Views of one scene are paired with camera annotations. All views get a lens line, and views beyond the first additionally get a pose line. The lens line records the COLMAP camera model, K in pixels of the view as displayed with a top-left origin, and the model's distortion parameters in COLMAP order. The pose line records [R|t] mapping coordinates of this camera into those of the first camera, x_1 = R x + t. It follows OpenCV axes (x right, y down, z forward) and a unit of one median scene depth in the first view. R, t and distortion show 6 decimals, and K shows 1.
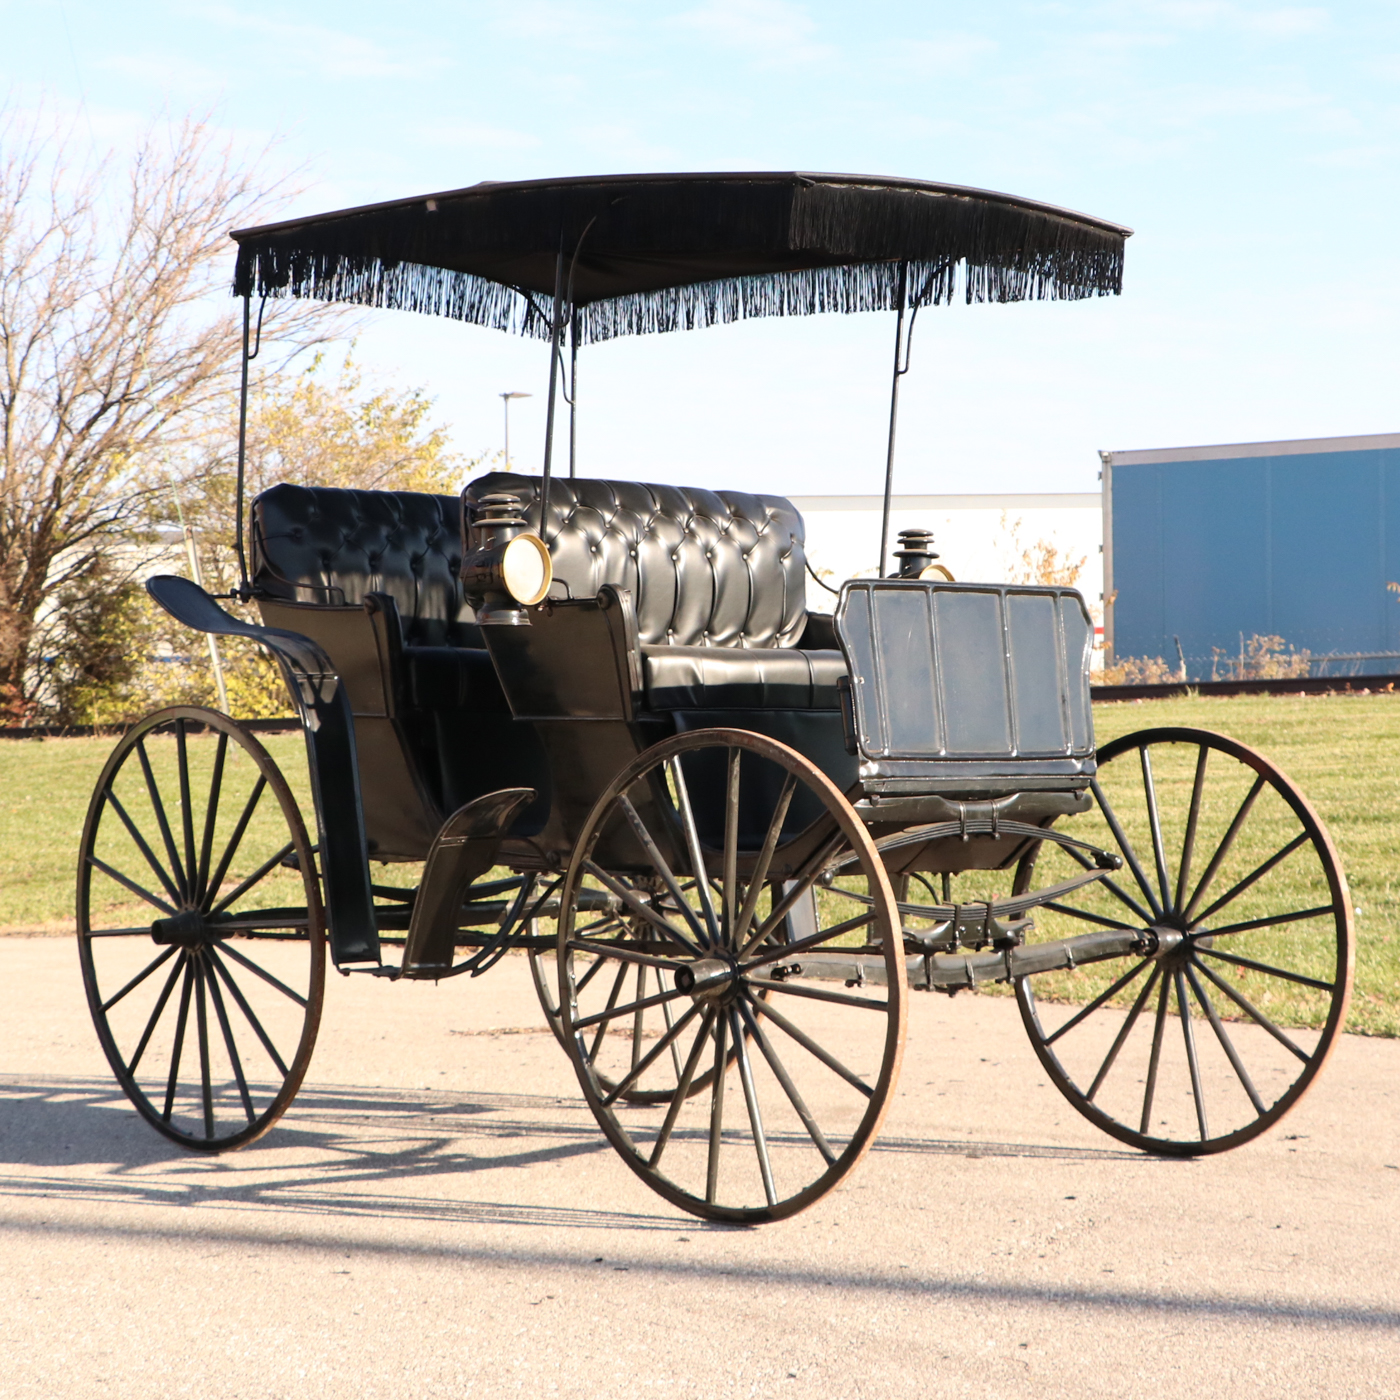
lens RADIAL K [[3069.0, 0, 709.7], [0, 3069.0, 692.4], [0, 0, 1]] dist [-0.008068, 0.000000]
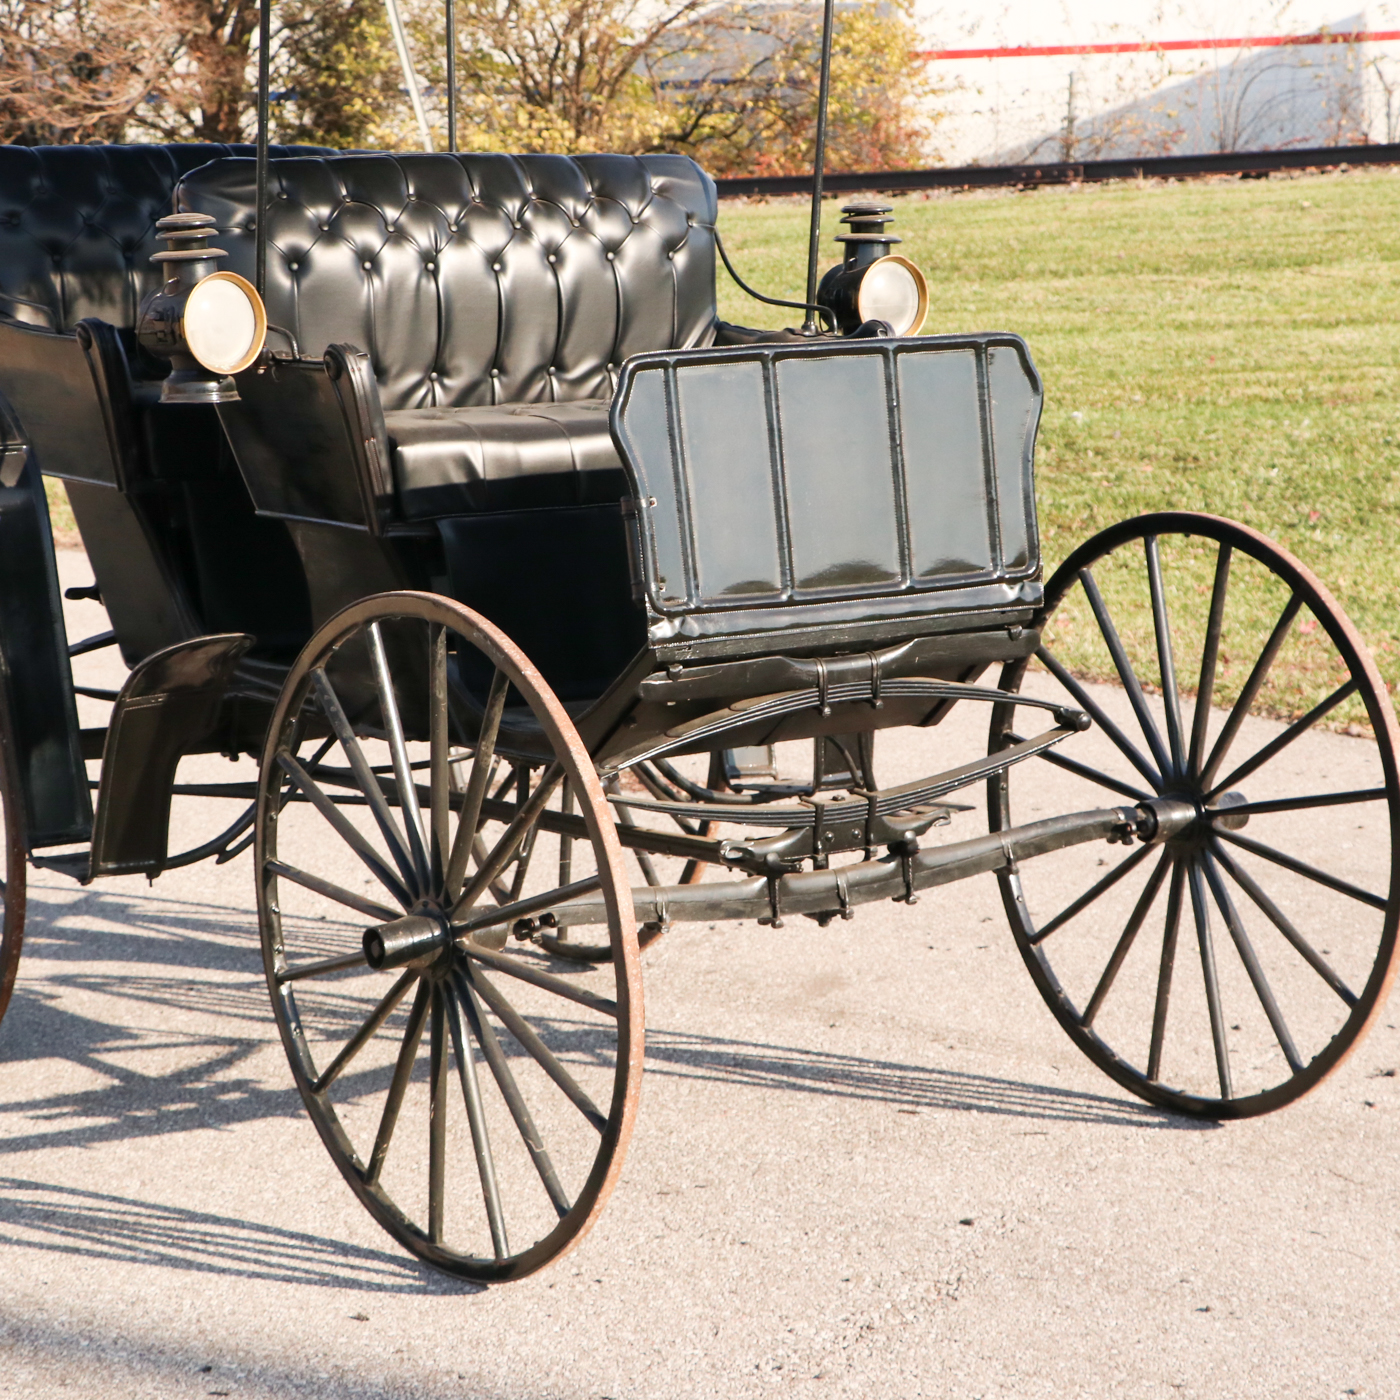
lens RADIAL K [[3928.2, 0, 689.4], [0, 3928.2, 707.5], [0, 0, 1]] dist [0.169067, 0.000000]
pose [[0.991129, -0.002997, -0.132867, 0.159321], [0.023782, 0.987608, 0.155126, -0.086997], [0.130756, -0.156910, 0.978919, 0.106969]]
